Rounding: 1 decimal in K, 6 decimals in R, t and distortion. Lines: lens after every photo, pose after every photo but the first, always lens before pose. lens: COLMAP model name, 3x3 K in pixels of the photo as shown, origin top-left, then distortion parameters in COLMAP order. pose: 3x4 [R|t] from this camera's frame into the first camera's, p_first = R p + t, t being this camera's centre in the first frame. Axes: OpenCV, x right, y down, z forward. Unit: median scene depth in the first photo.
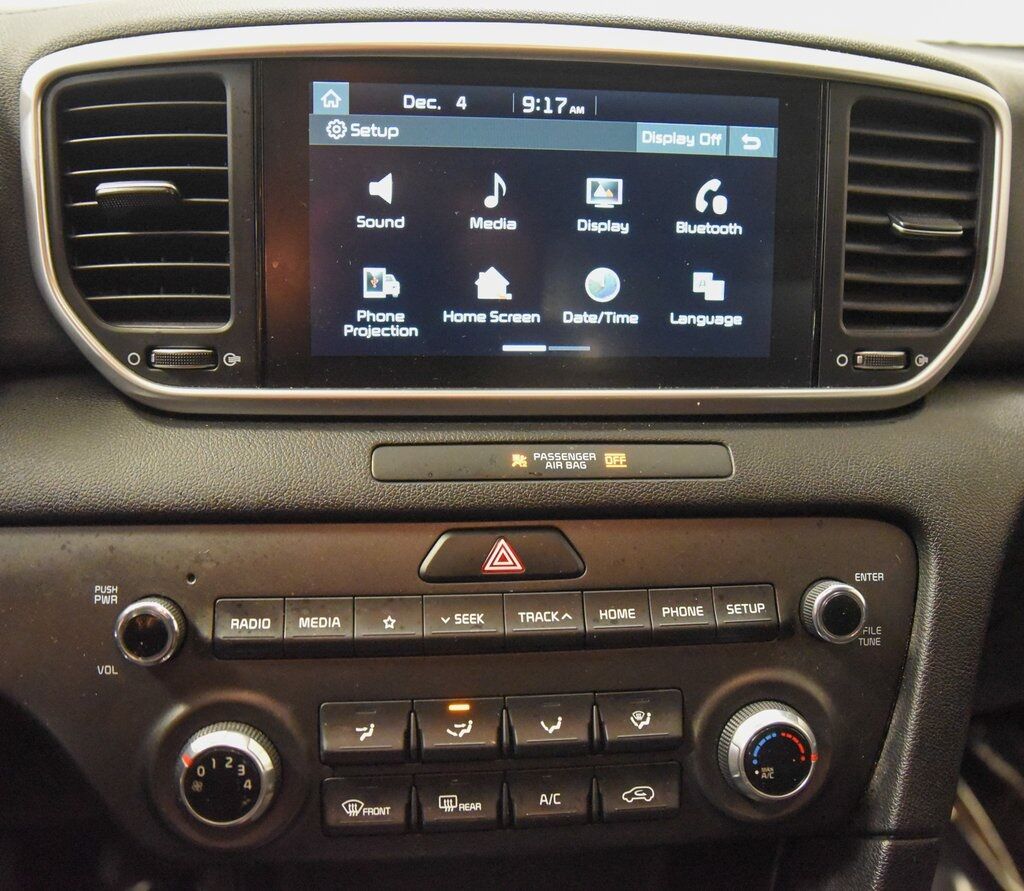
lens RADIAL K [[973.3, 0, 513.0], [0, 973.3, 413.8], [0, 0, 1]] dist [-0.132838, 0.081465]
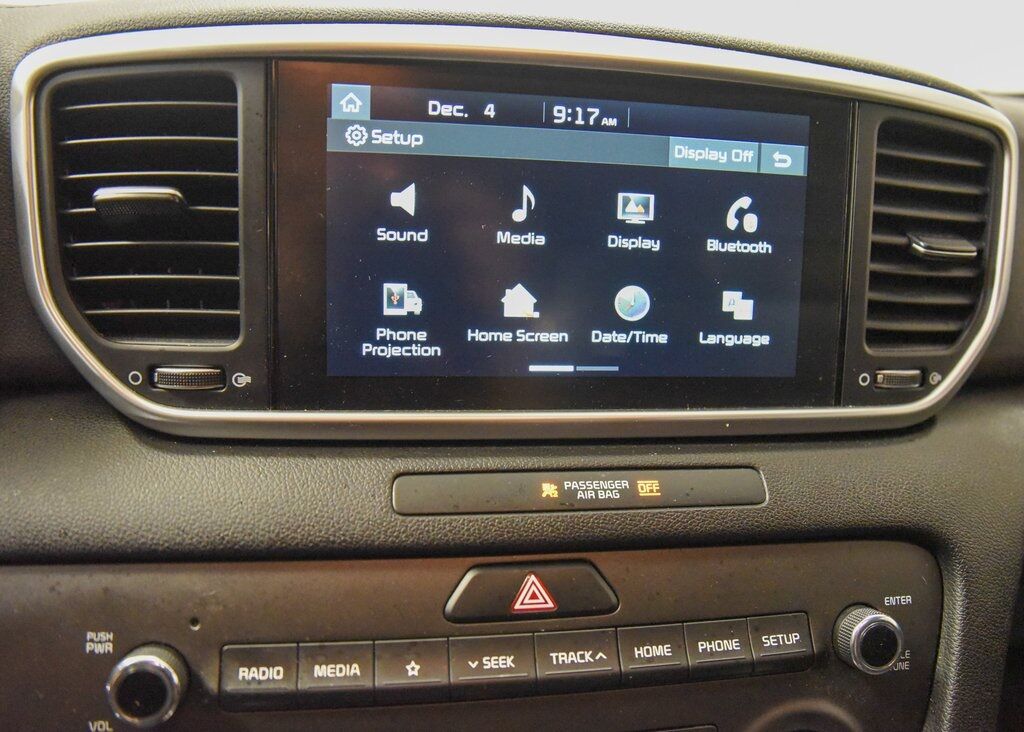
lens RADIAL K [[781.8, 0, 537.1], [0, 781.8, 368.8], [0, 0, 1]] dist [-0.128312, 0.060077]
pose [[0.997770, 0.005490, 0.066512, -0.056429], [-0.004608, 0.999900, -0.013399, -0.059339], [-0.066579, 0.013063, 0.997696, 0.241609]]
